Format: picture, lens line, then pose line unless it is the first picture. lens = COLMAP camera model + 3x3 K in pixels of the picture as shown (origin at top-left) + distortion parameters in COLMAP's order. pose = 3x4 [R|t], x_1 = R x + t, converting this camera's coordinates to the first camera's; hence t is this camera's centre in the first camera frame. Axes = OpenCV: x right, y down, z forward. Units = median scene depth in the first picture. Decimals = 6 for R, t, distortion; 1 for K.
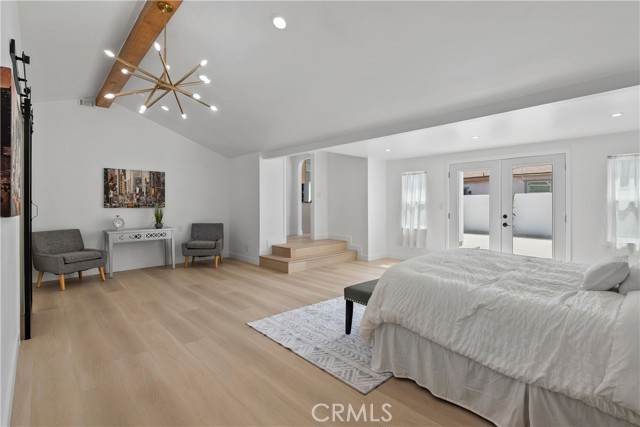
lens RADIAL K [[298.6, 0, 319.5], [0, 298.6, 207.1], [0, 0, 1]] dist [0.002490, 0.001009]
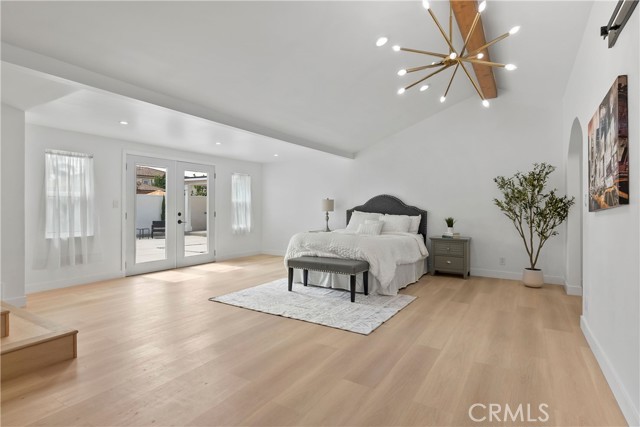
lens RADIAL K [[343.4, 0, 322.0], [0, 343.4, 212.0], [0, 0, 1]] dist [-0.022514, -0.001849]
pose [[-0.278597, -0.001721, 0.960407, -0.790114], [0.005373, 0.999980, 0.003350, 0.024836], [-0.960393, 0.006094, -0.278582, 0.960502]]
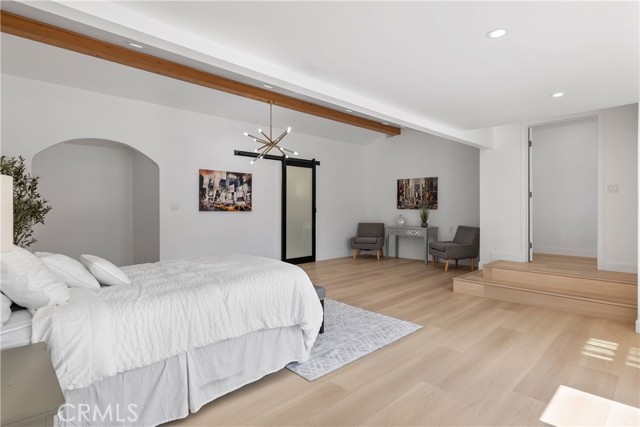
lens RADIAL K [[343.4, 0, 317.2], [0, 343.4, 213.2], [0, 0, 1]] dist [-0.022514, -0.001849]
pose [[0.021892, 0.031966, -0.999249, 0.828209], [0.003842, 0.999479, 0.032057, -0.029159], [0.999753, -0.004541, 0.021758, 0.595582]]
